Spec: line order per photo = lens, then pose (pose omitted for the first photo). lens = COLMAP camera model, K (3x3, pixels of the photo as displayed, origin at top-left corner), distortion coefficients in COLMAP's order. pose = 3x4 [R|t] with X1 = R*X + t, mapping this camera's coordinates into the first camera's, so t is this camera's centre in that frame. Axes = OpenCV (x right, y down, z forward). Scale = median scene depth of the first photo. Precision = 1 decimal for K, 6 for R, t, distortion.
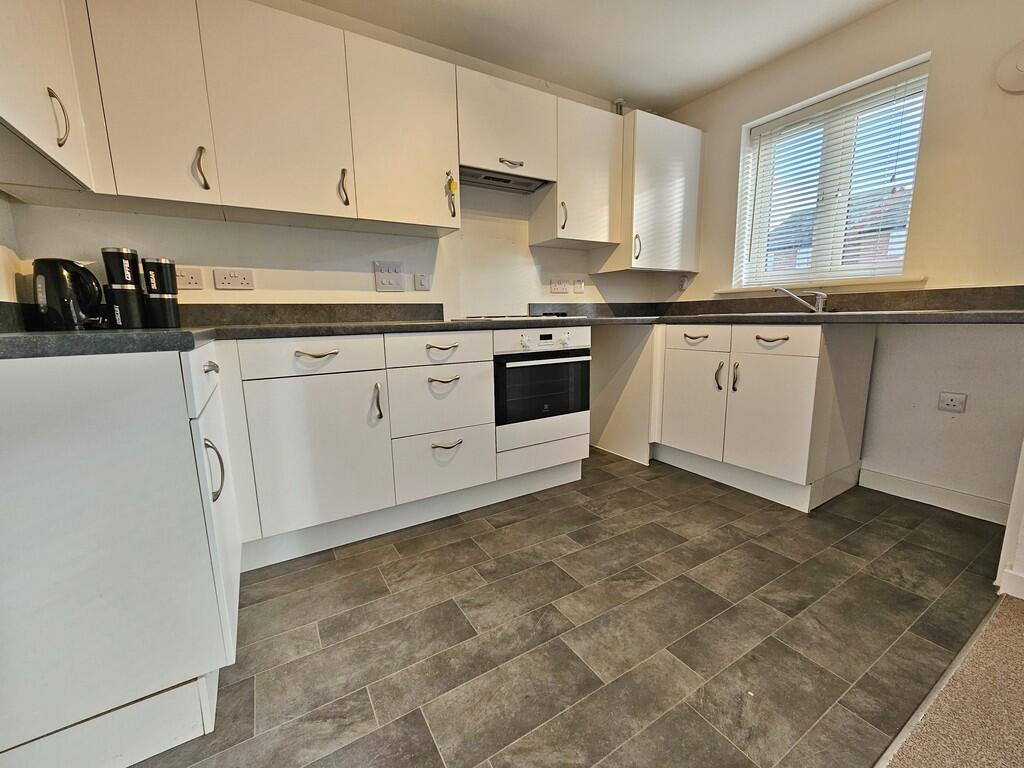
lens RADIAL K [[417.8, 0, 512.6], [0, 417.8, 384.5], [0, 0, 1]] dist [-0.009049, 0.000255]
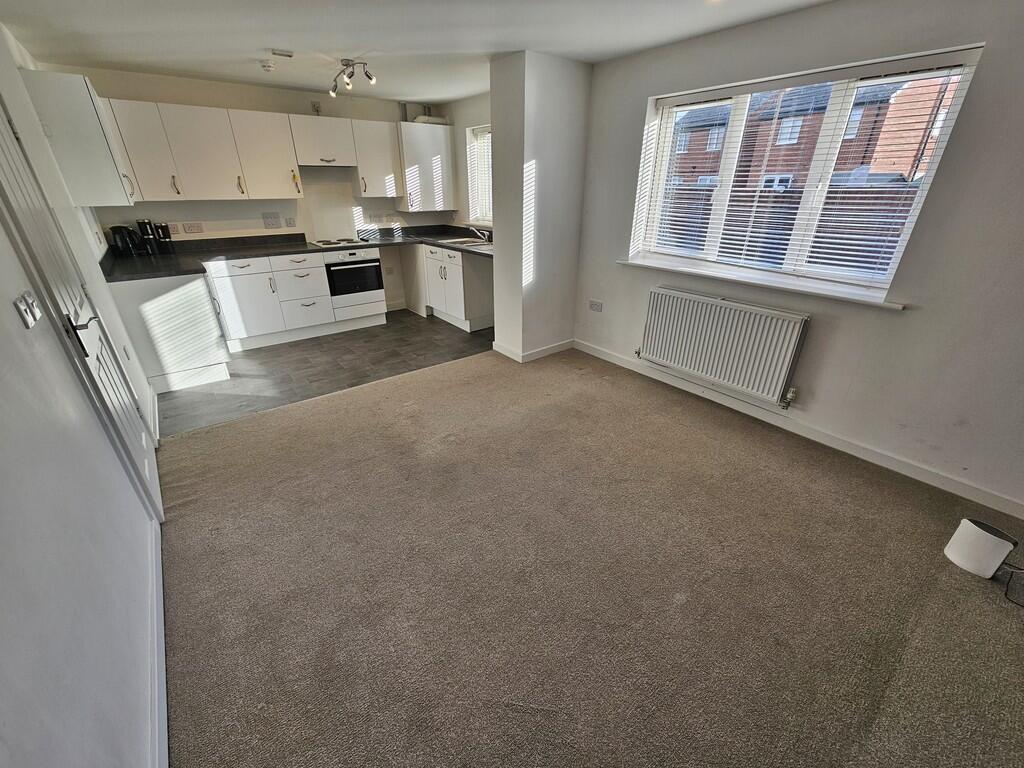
lens RADIAL K [[417.8, 0, 511.6], [0, 417.8, 388.0], [0, 0, 1]] dist [-0.009049, 0.000255]
pose [[0.993426, -0.030571, 0.110320, 0.648664], [-0.001745, 0.959528, 0.281607, -0.059812], [-0.114465, -0.279948, 0.953167, -1.354037]]
